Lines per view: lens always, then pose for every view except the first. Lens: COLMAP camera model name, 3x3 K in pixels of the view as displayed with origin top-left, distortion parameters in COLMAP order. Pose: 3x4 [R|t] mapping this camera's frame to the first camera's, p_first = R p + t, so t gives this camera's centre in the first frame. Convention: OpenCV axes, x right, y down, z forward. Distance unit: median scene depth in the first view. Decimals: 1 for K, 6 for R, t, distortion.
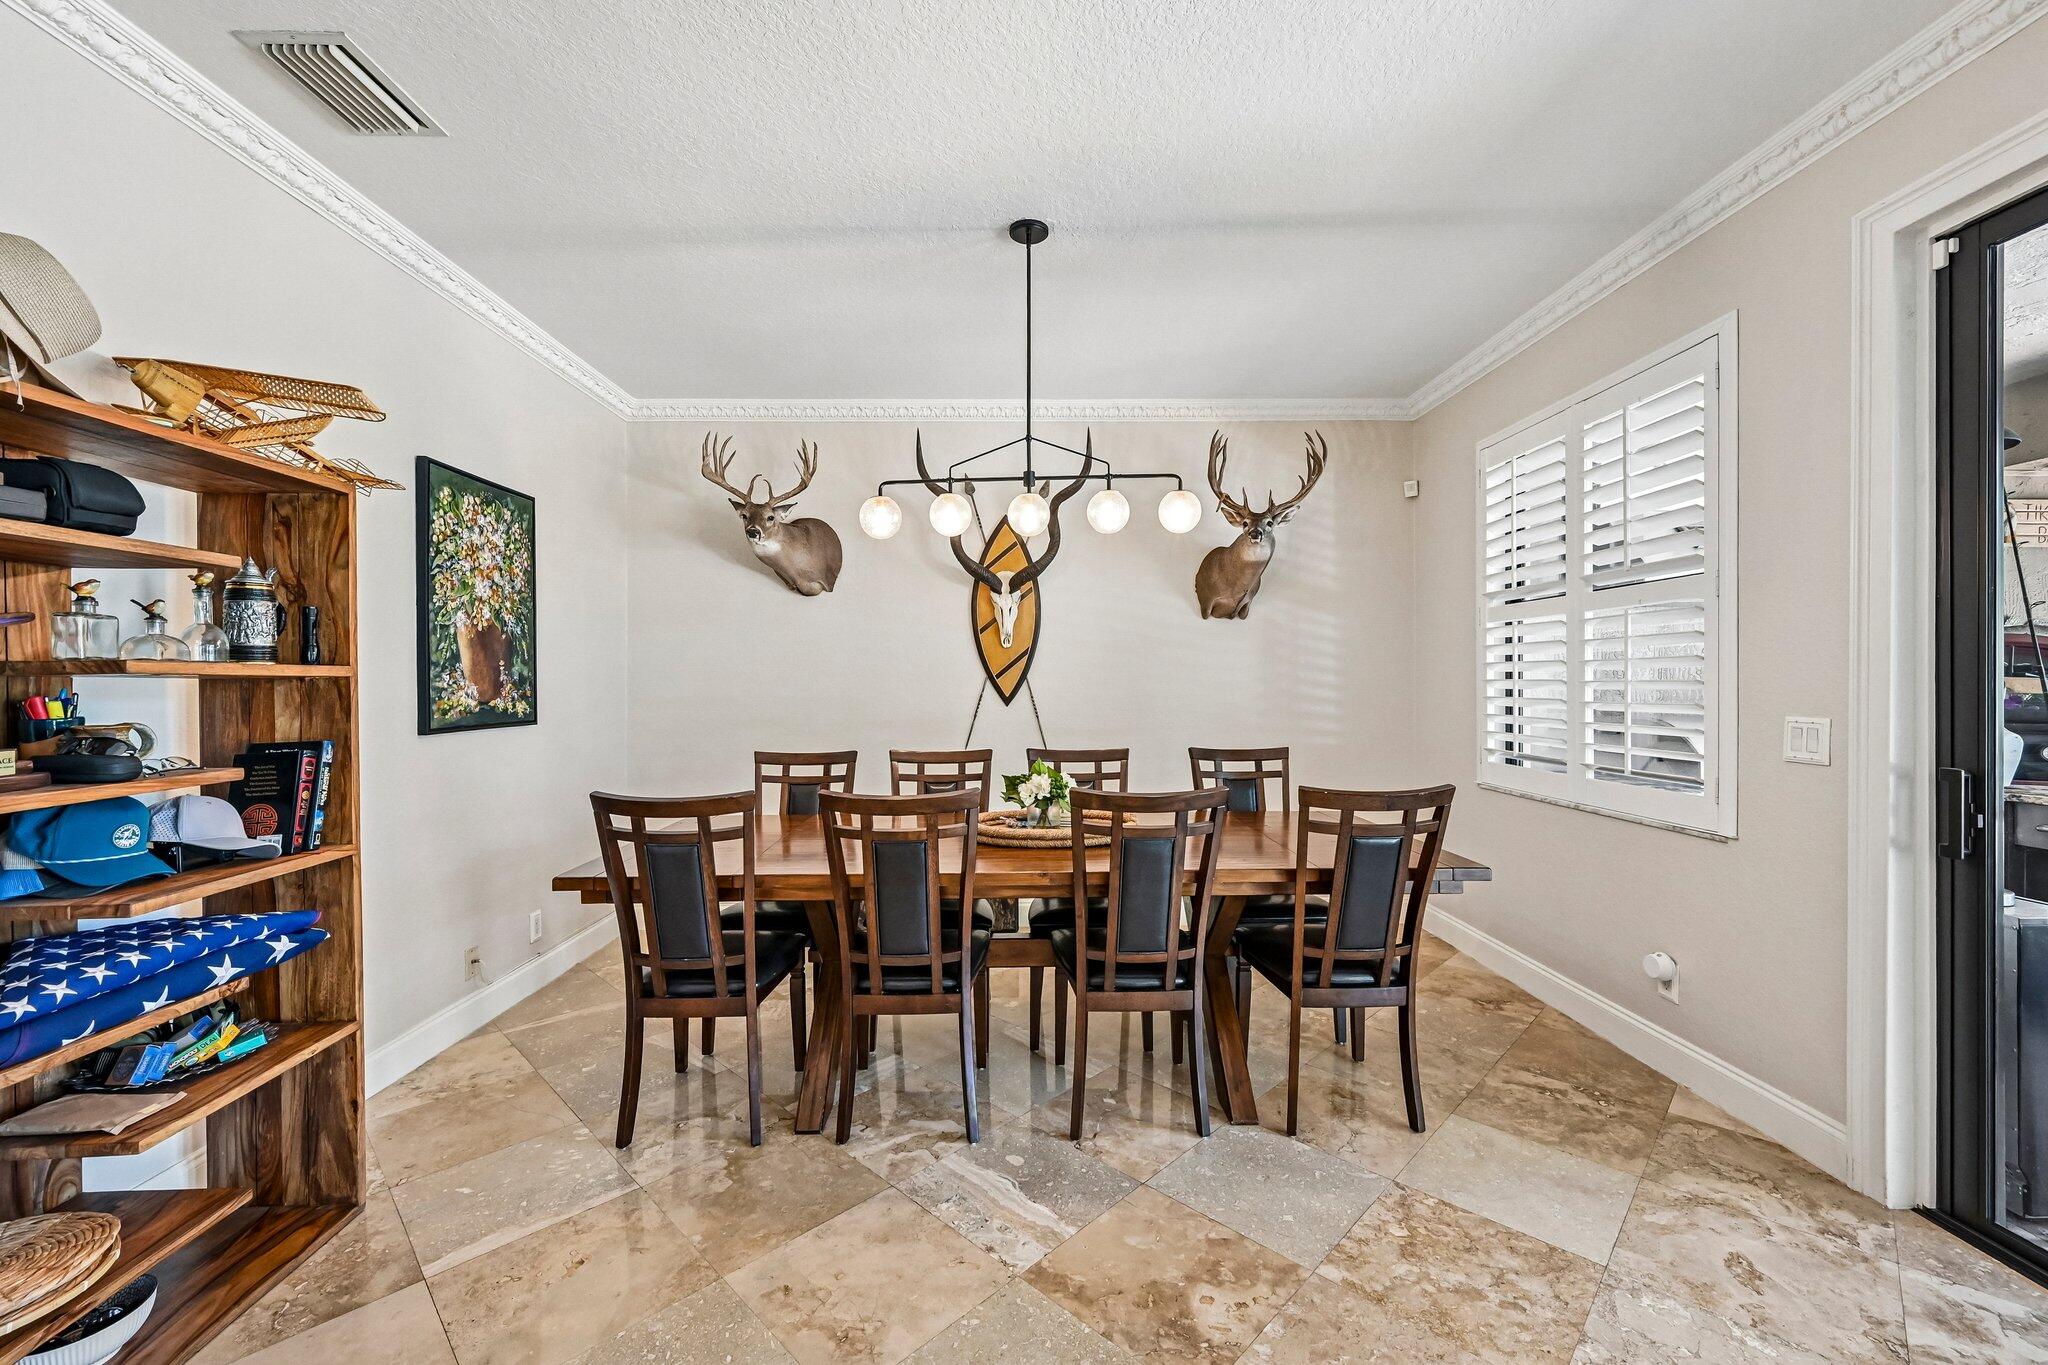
lens RADIAL K [[815.2, 0, 1021.6], [0, 815.2, 695.9], [0, 0, 1]] dist [0.000401, 0.000071]
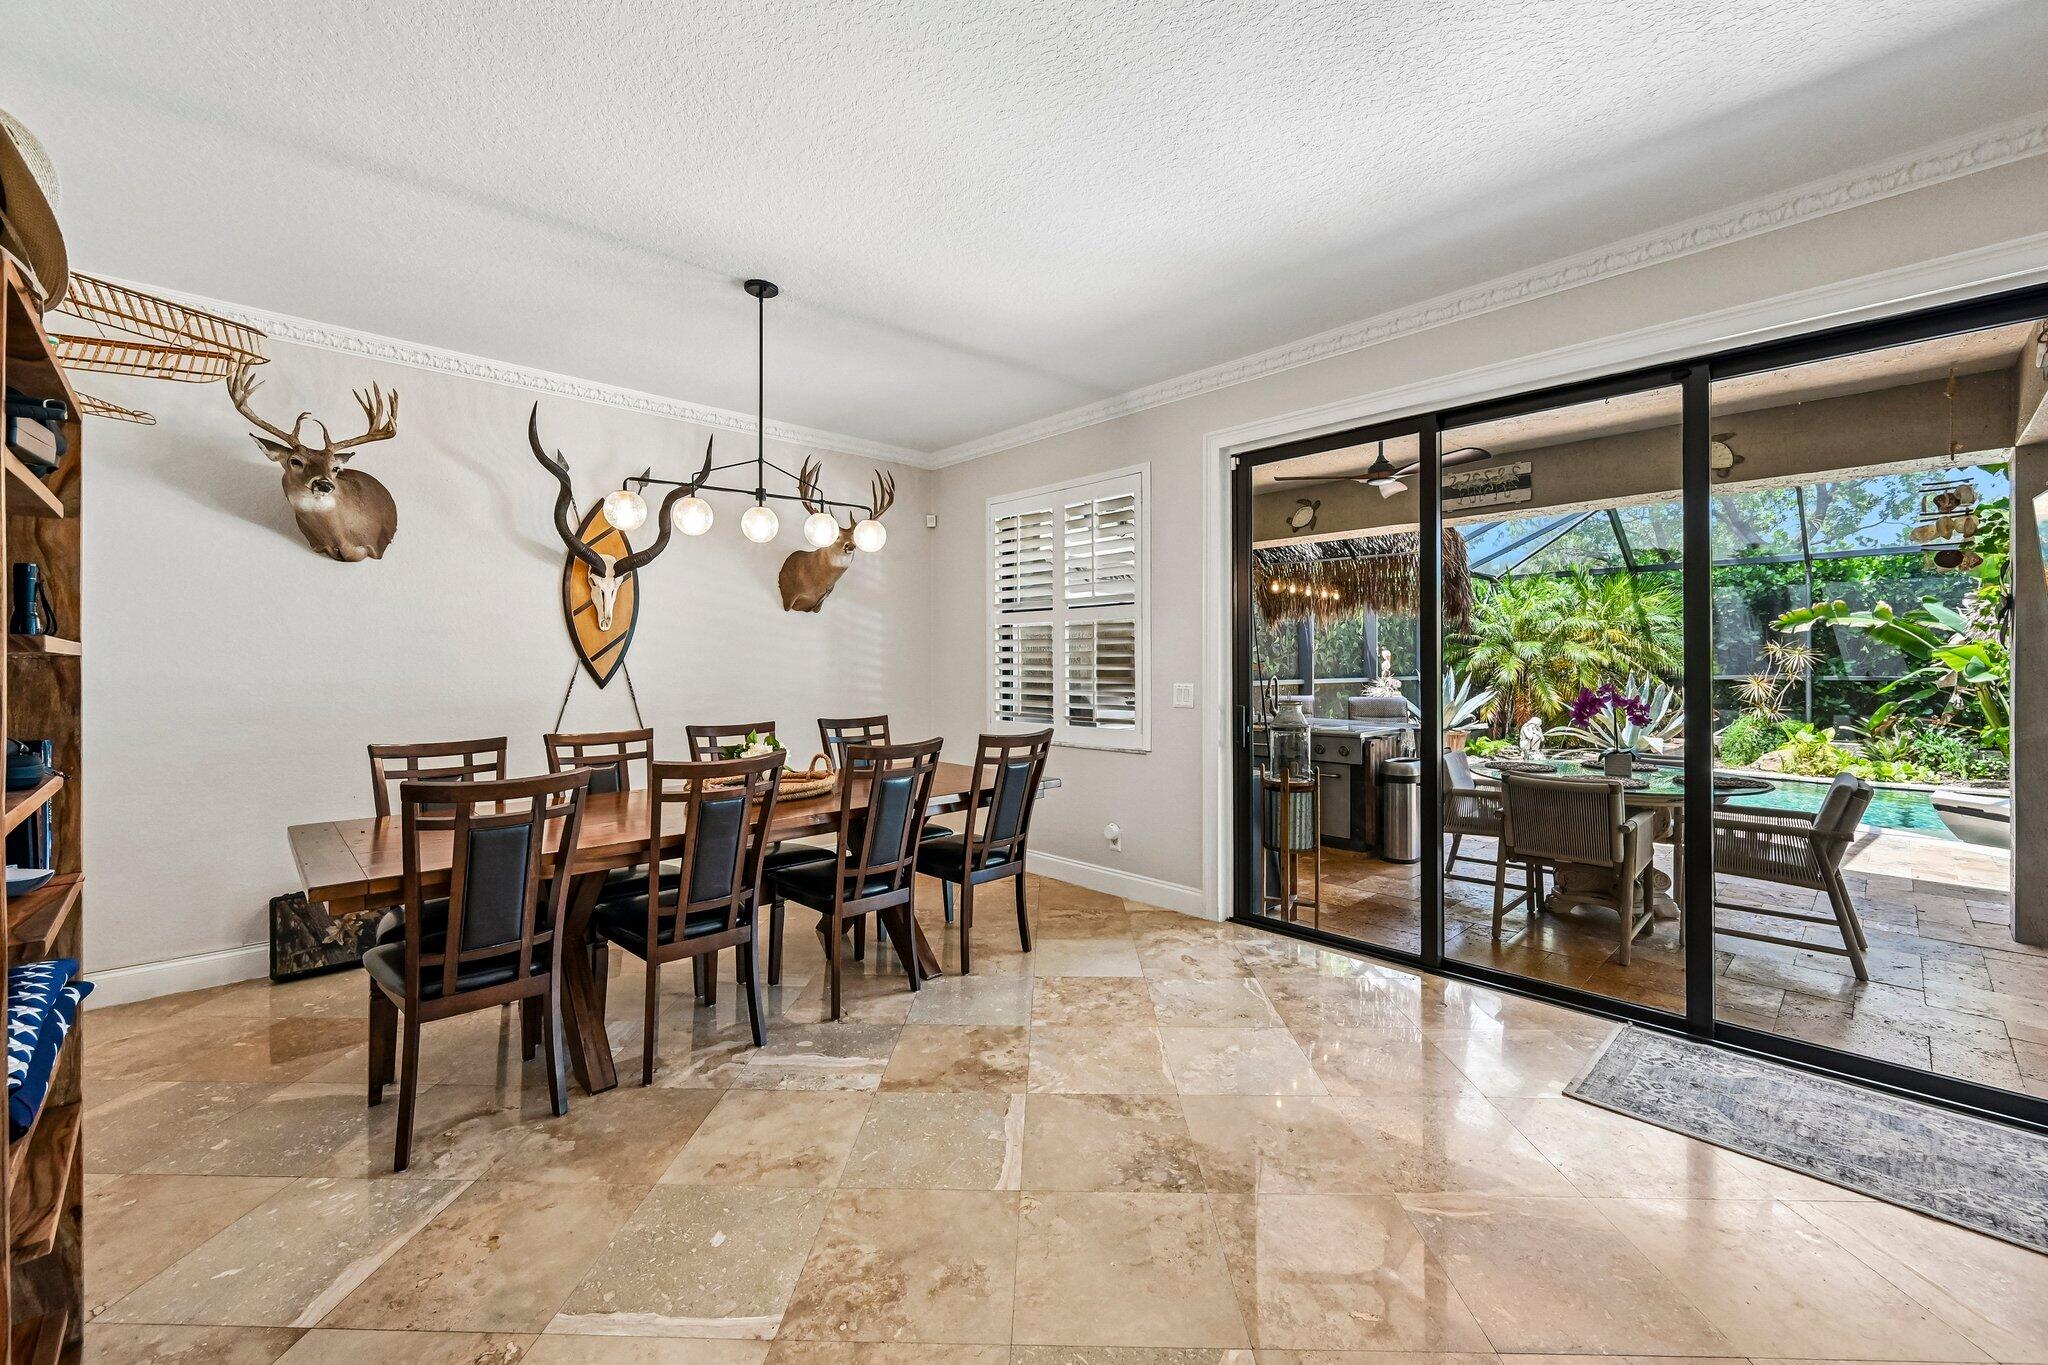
lens RADIAL K [[808.1, 0, 1018.8], [0, 808.1, 677.5], [0, 0, 1]] dist [0.001132, 0.000230]
pose [[0.741868, -0.009001, 0.670486, -0.538259], [0.010476, 0.999943, 0.001833, 0.003493], [-0.670464, 0.005664, 0.741920, -0.137923]]
